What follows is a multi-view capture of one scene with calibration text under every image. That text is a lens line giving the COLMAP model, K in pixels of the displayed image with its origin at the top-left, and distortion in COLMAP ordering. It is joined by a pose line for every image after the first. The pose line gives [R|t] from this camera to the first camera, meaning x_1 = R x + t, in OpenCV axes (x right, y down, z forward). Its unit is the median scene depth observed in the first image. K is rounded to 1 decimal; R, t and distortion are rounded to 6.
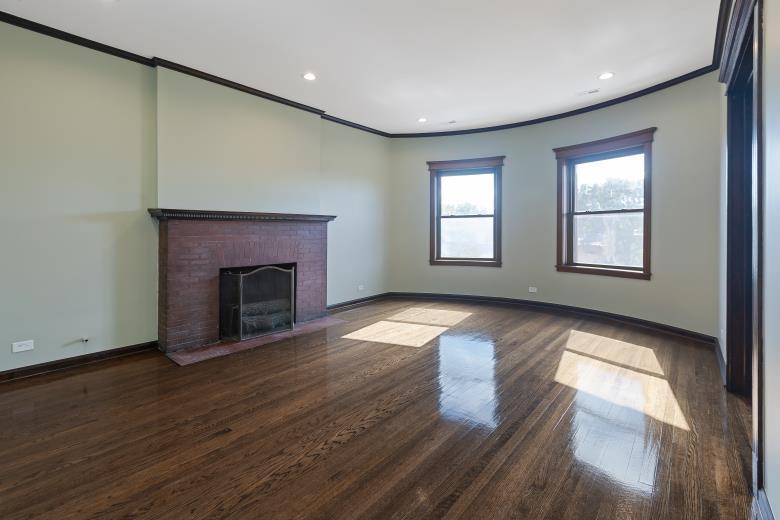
lens RADIAL K [[351.7, 0, 408.4], [0, 351.7, 235.0], [0, 0, 1]] dist [0.005226, 0.000812]
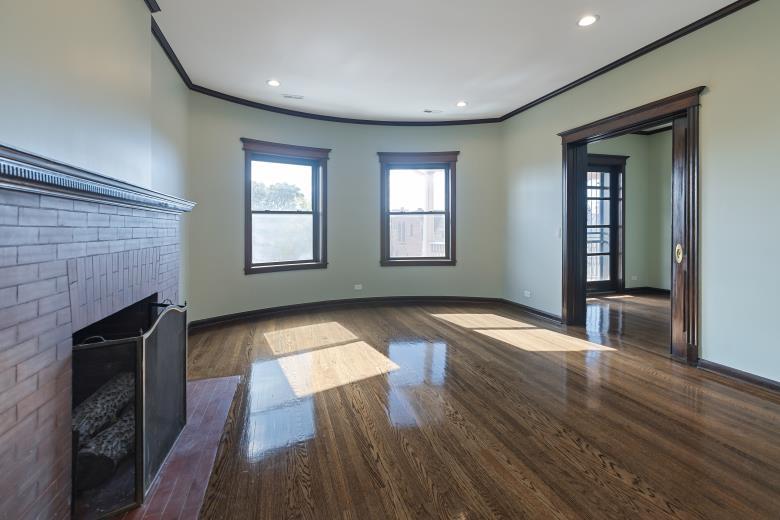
lens RADIAL K [[351.7, 0, 381.9], [0, 351.7, 233.1], [0, 0, 1]] dist [0.005226, 0.000812]
pose [[0.572723, -0.012552, 0.819653, -0.632865], [0.016408, 0.999858, 0.003847, -0.003520], [-0.819585, 0.011246, 0.572847, 0.524884]]
